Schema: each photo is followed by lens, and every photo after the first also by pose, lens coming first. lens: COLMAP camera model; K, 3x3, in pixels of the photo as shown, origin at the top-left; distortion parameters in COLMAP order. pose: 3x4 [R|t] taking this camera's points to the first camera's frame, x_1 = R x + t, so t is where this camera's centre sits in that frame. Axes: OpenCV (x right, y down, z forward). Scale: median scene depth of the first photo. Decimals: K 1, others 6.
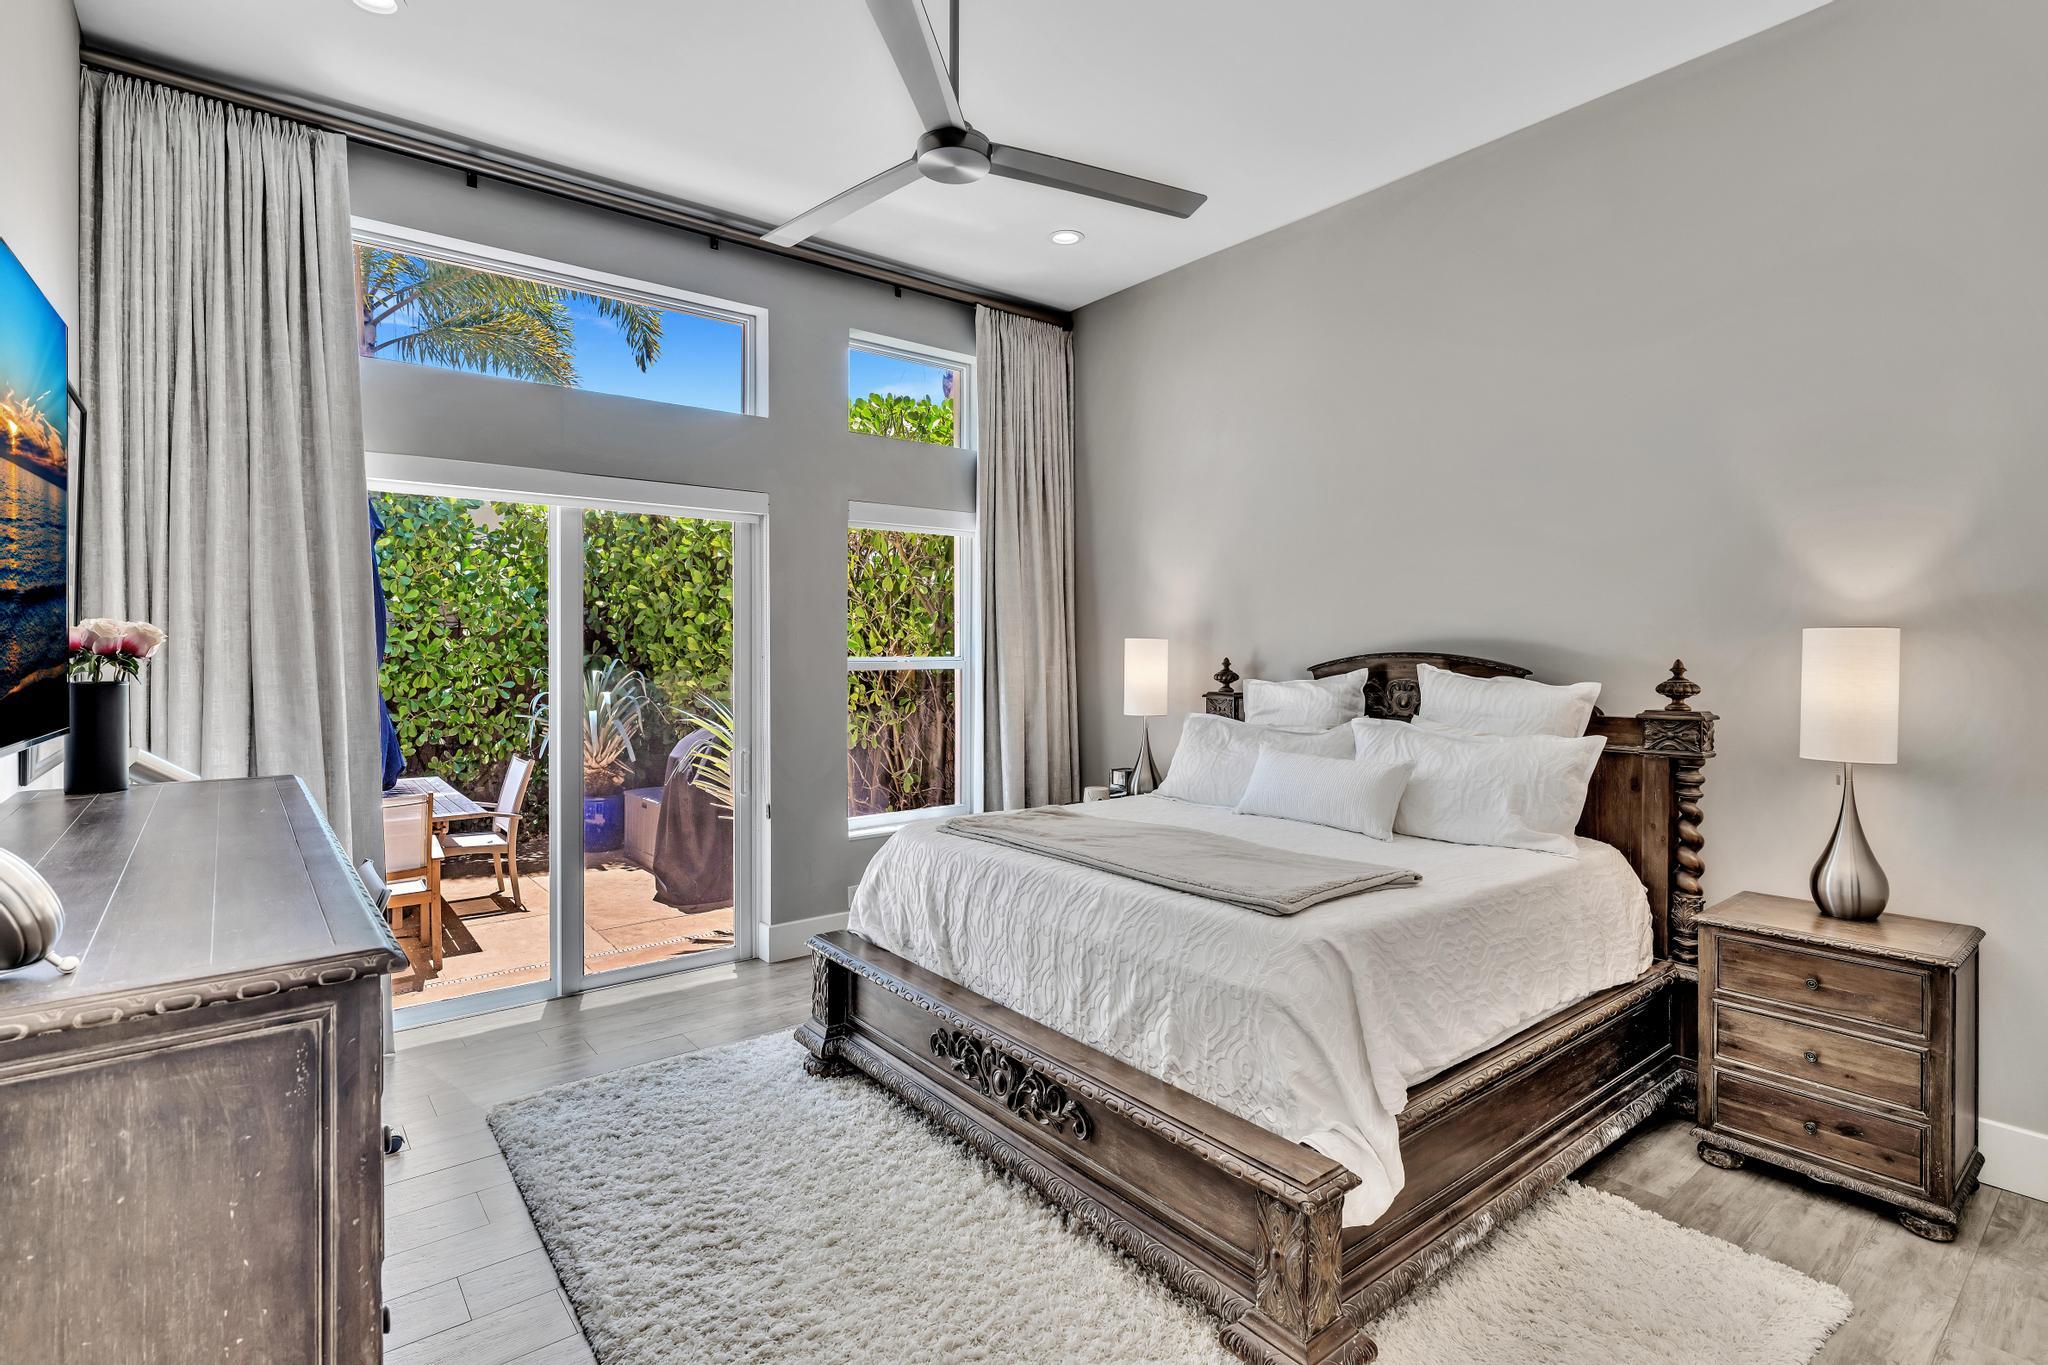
lens RADIAL K [[970.1, 0, 1036.6], [0, 970.1, 674.8], [0, 0, 1]] dist [0.000880, 0.000262]
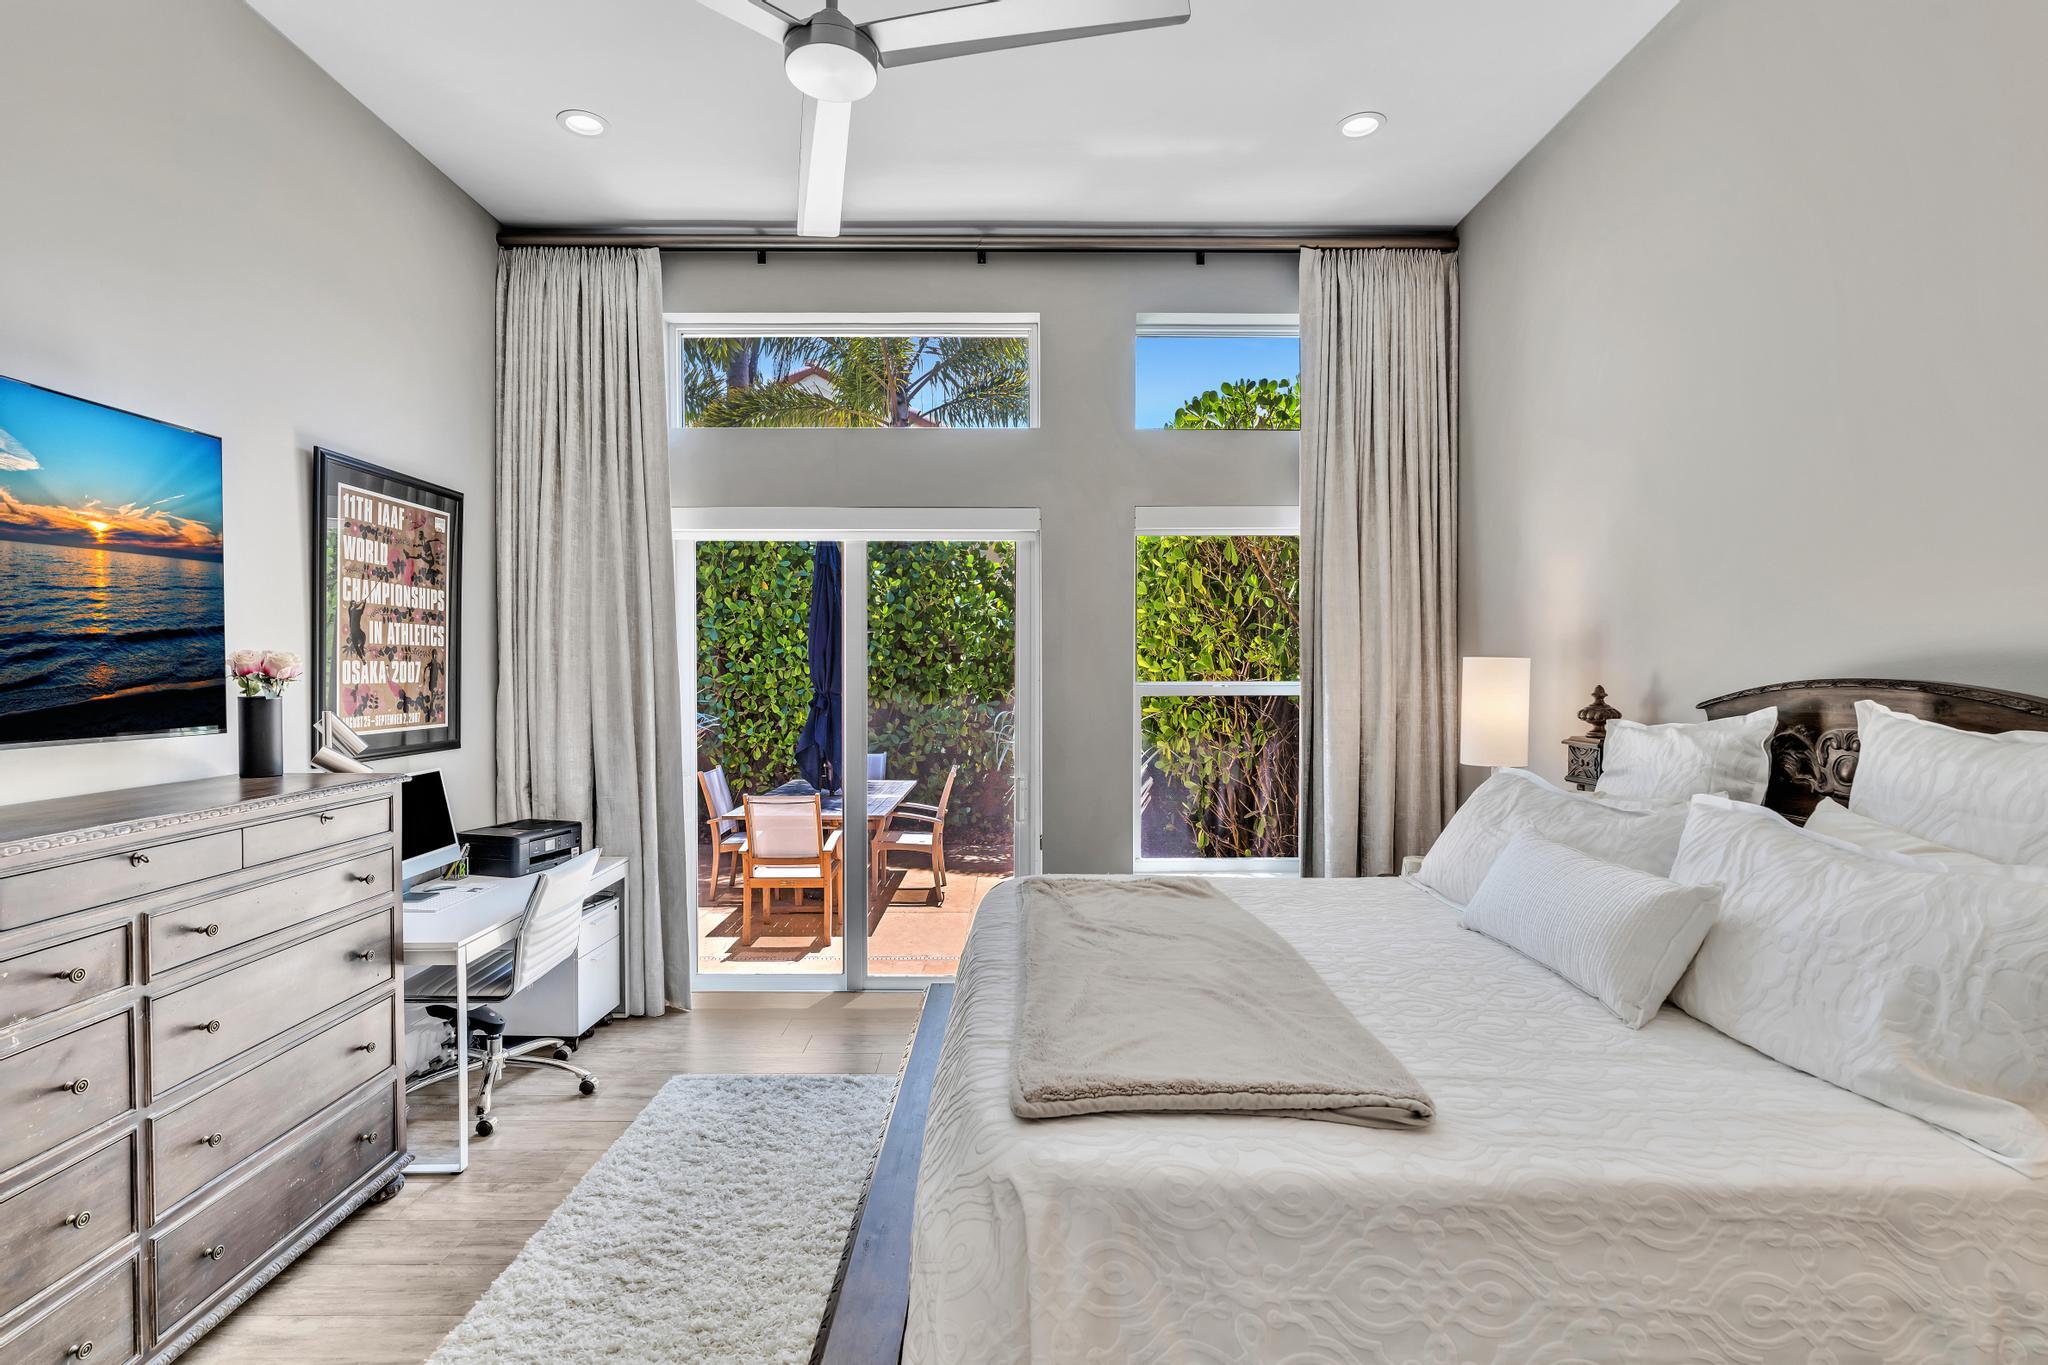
lens RADIAL K [[954.7, 0, 1024.4], [0, 954.7, 701.7], [0, 0, 1]] dist [-0.003481, 0.000115]
pose [[0.784584, 0.020852, -0.619671, 0.320592], [-0.018491, 0.999777, 0.010231, -0.006778], [0.619746, 0.003431, 0.784795, 0.281989]]
